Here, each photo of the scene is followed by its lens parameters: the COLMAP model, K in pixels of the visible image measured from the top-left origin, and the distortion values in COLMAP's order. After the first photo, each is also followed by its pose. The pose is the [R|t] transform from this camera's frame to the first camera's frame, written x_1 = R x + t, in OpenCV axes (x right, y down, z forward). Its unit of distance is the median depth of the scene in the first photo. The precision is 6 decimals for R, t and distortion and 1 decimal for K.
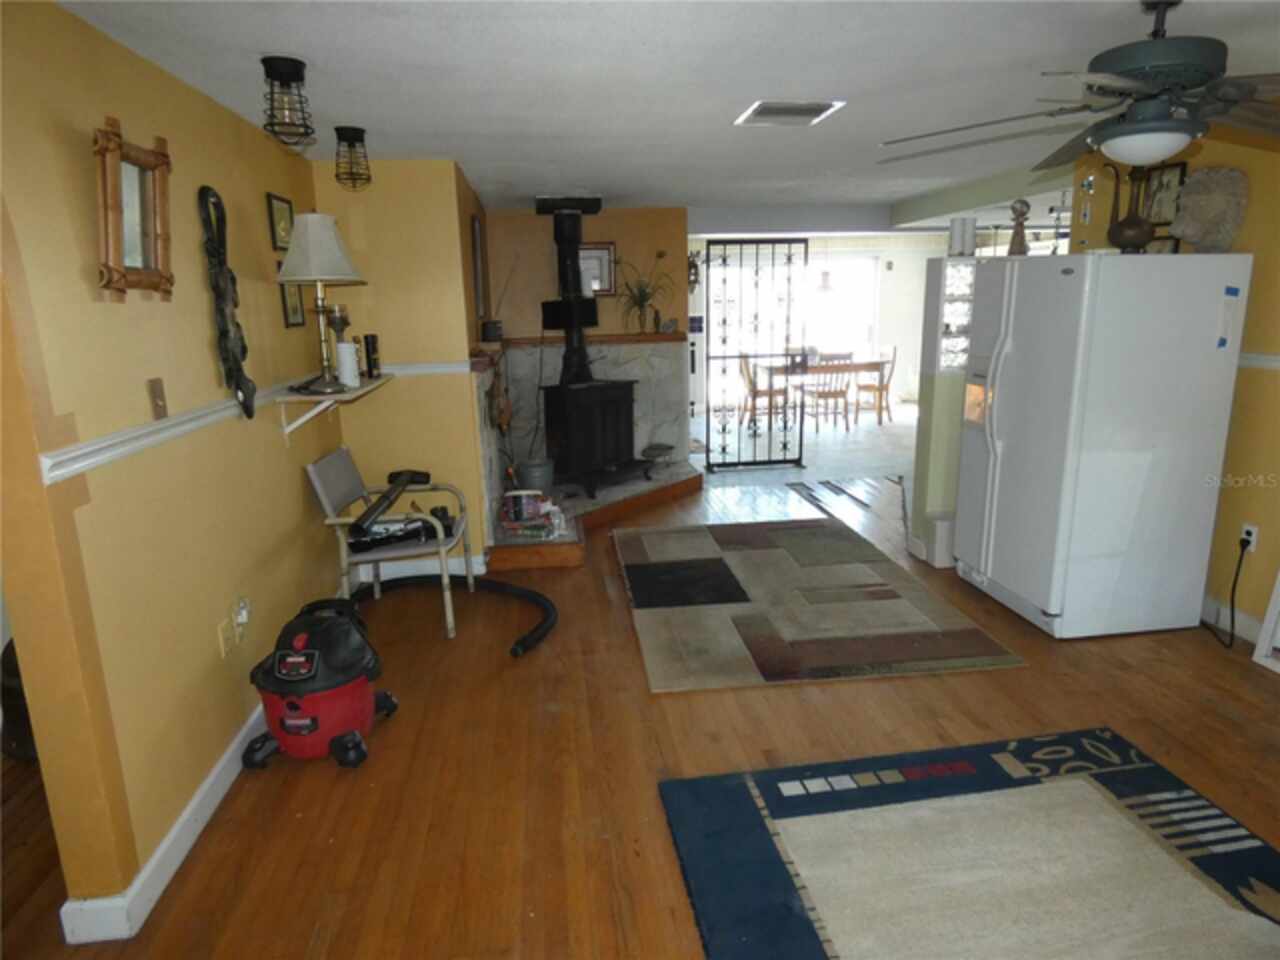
lens RADIAL K [[772.0, 0, 641.0], [0, 772.0, 477.8], [0, 0, 1]] dist [-0.005162, -0.001919]
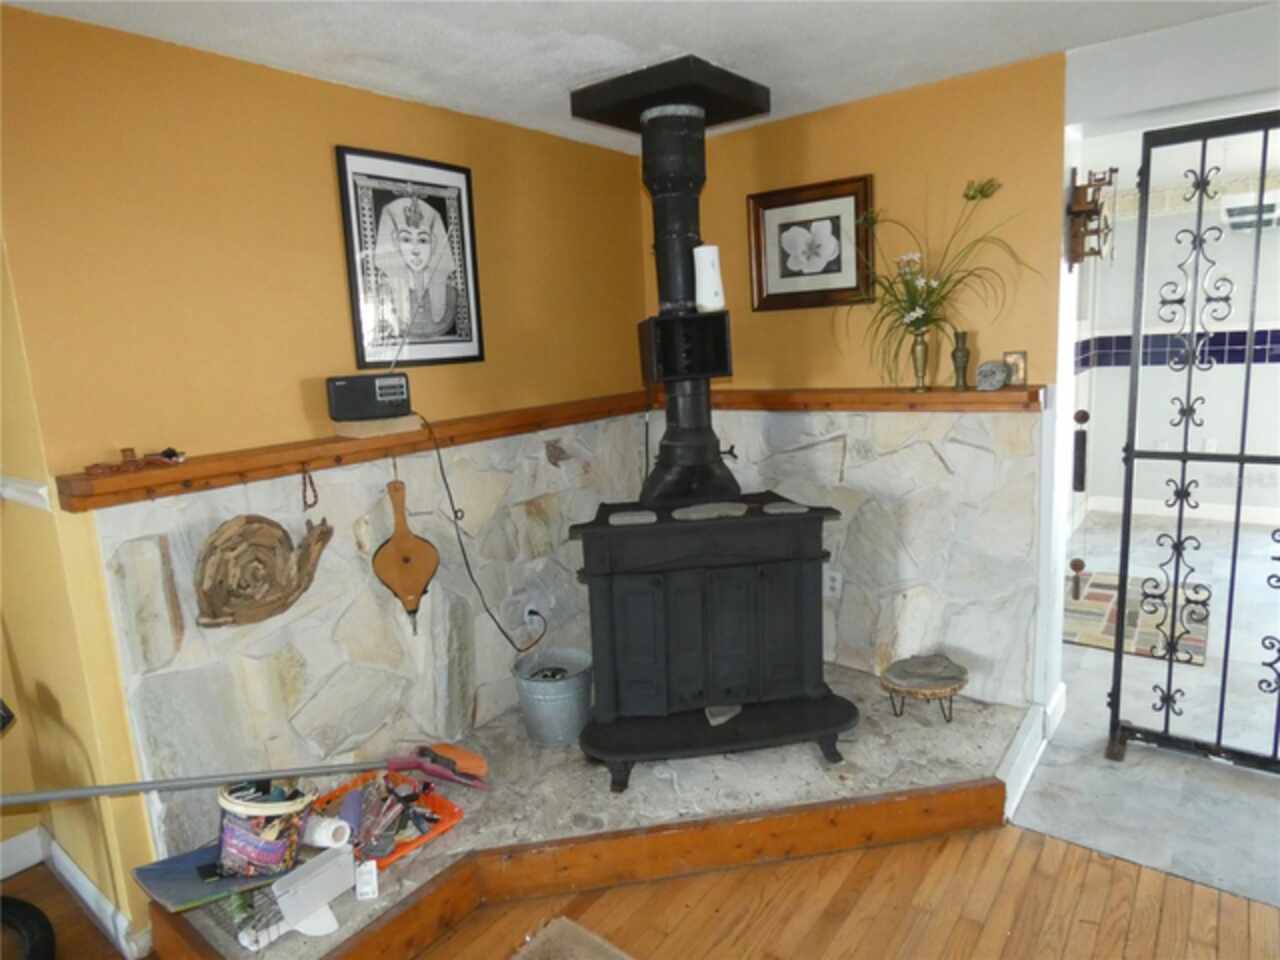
lens RADIAL K [[772.0, 0, 644.1], [0, 772.0, 472.7], [0, 0, 1]] dist [-0.005162, -0.001919]
pose [[0.705935, 0.104830, -0.700476, 0.189999], [-0.118944, 0.992487, 0.028660, -0.134719], [0.698218, 0.063085, 0.713100, 0.595559]]
